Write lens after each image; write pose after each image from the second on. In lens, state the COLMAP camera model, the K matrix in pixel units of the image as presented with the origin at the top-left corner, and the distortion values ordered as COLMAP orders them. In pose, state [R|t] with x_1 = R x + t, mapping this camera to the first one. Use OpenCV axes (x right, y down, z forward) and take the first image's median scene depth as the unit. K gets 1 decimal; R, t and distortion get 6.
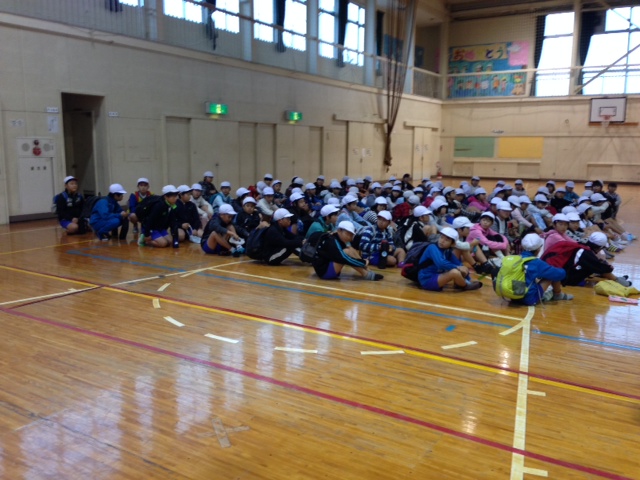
lens RADIAL K [[576.3, 0, 320.0], [0, 576.3, 240.0], [0, 0, 1]] dist [0.133398, -0.213662]
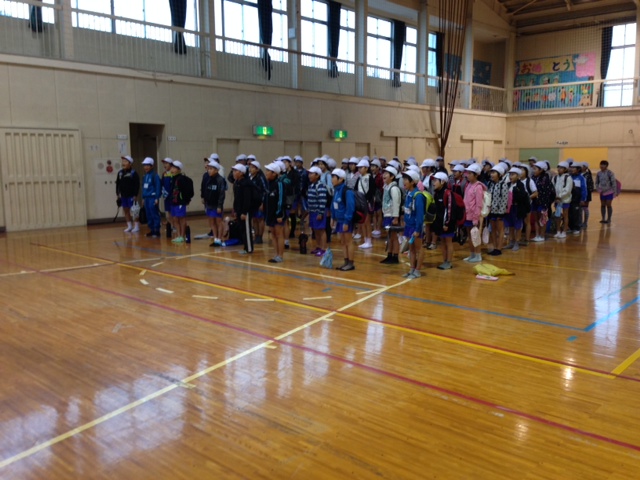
lens RADIAL K [[576.3, 0, 320.0], [0, 576.3, 240.0], [0, 0, 1]] dist [0.133398, -0.213662]
pose [[0.983510, 0.008283, -0.180666, 0.093205], [-0.012643, 0.999656, -0.022996, 0.012649], [0.180414, 0.024901, 0.983276, -0.077908]]
